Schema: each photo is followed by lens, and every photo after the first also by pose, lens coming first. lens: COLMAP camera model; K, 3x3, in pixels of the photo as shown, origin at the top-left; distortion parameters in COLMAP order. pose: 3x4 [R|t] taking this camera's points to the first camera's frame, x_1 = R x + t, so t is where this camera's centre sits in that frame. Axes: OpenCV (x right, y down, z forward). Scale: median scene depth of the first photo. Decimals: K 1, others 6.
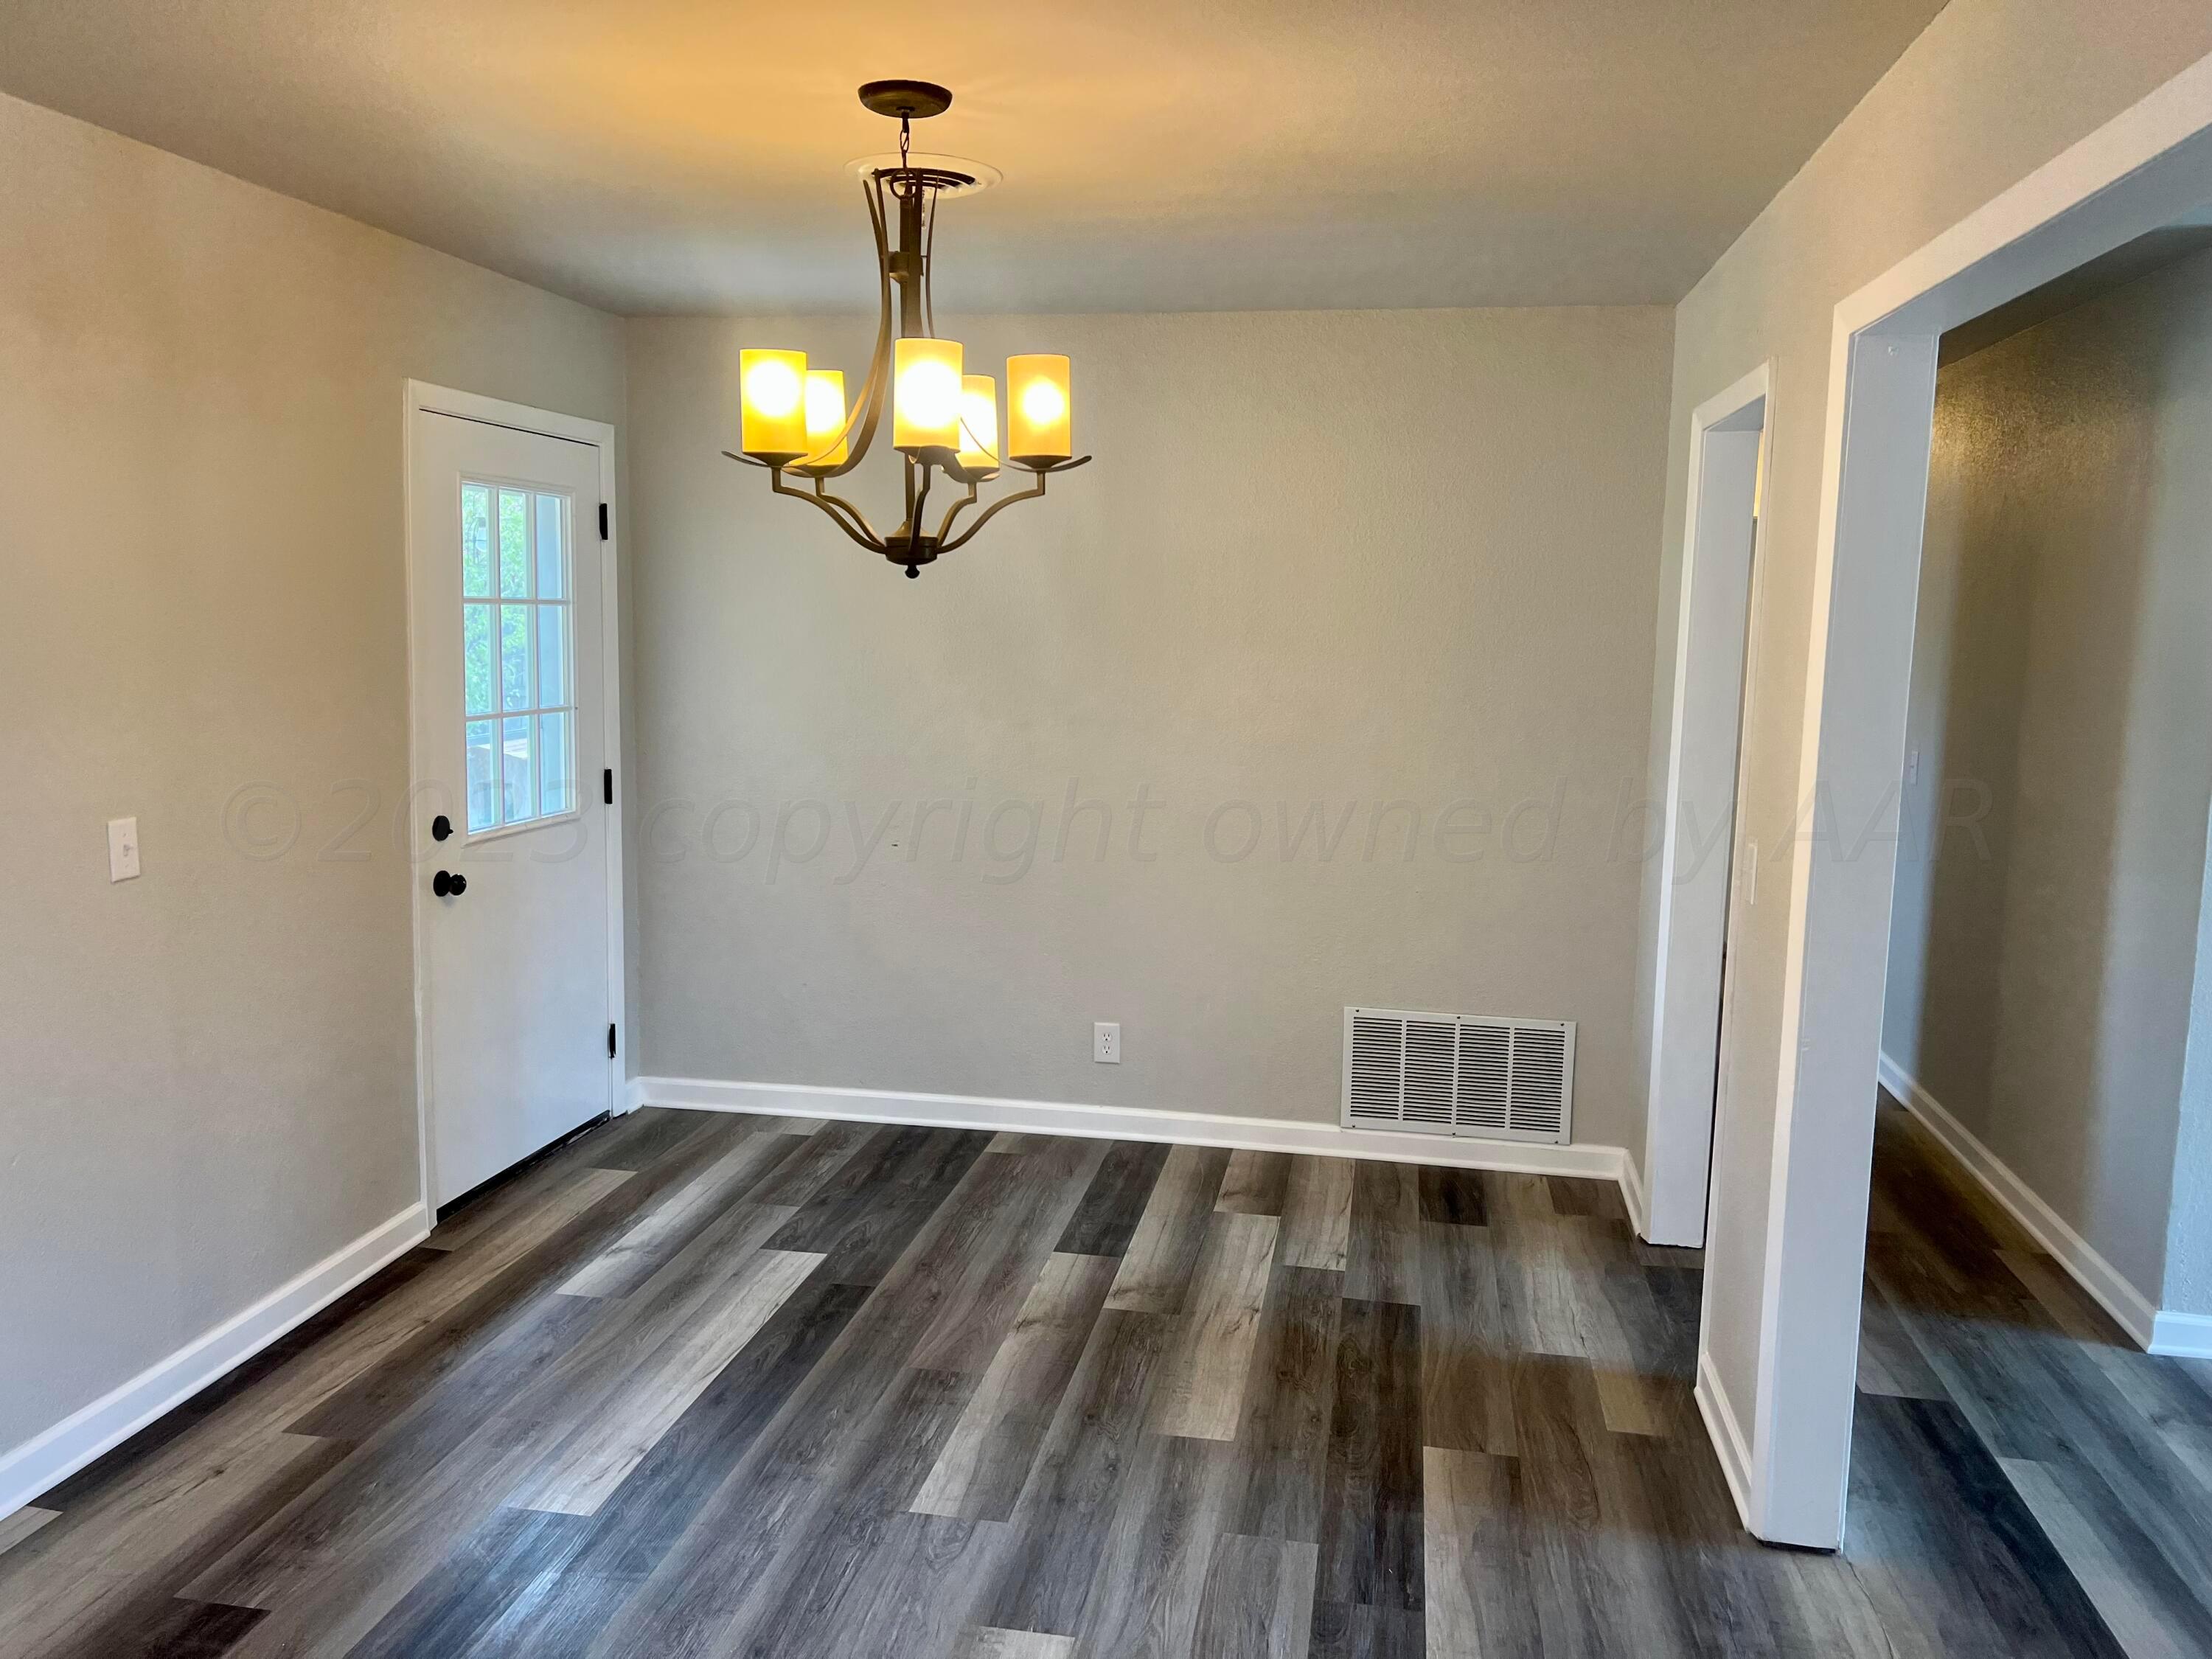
lens RADIAL K [[1665.8, 0, 1102.3], [0, 1665.8, 790.3], [0, 0, 1]] dist [0.039556, -0.051999]
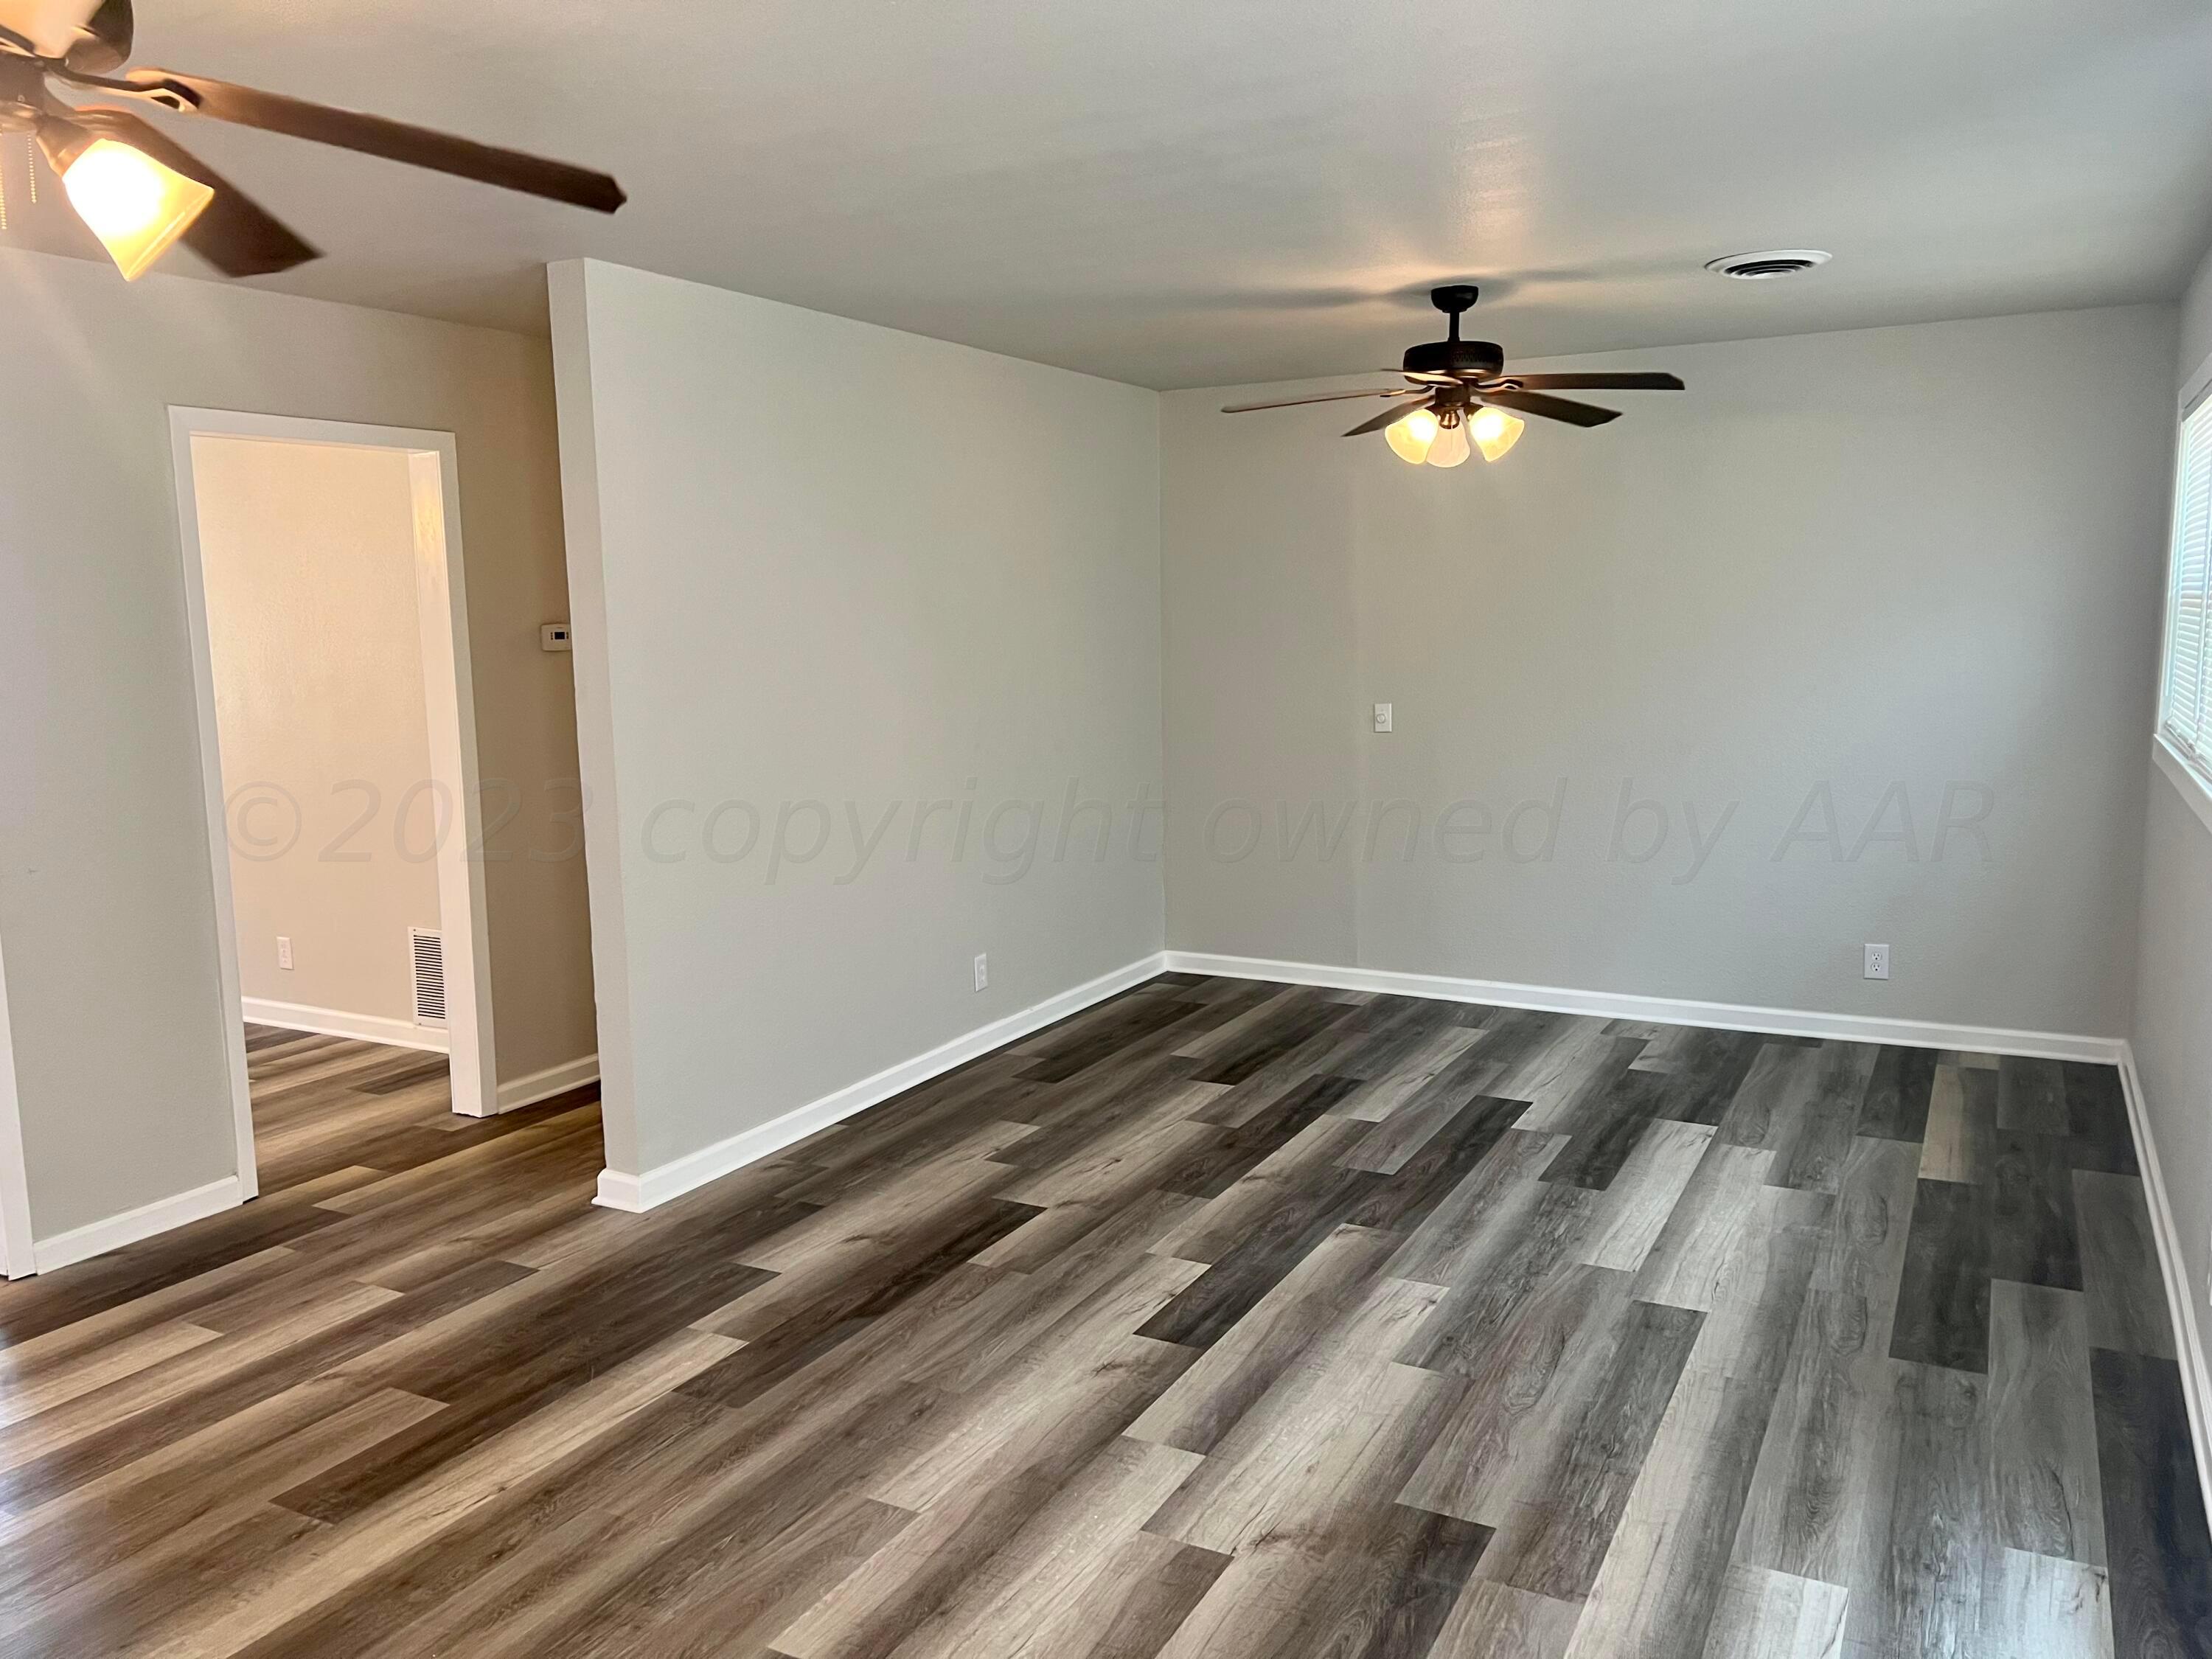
lens RADIAL K [[1665.8, 0, 1120.6], [0, 1665.8, 840.7], [0, 0, 1]] dist [0.039556, -0.051999]
pose [[0.952285, 0.009085, -0.305075, 1.064201], [-0.000816, 0.999629, 0.027223, 0.032652], [0.305209, -0.025675, 0.951939, -0.021216]]
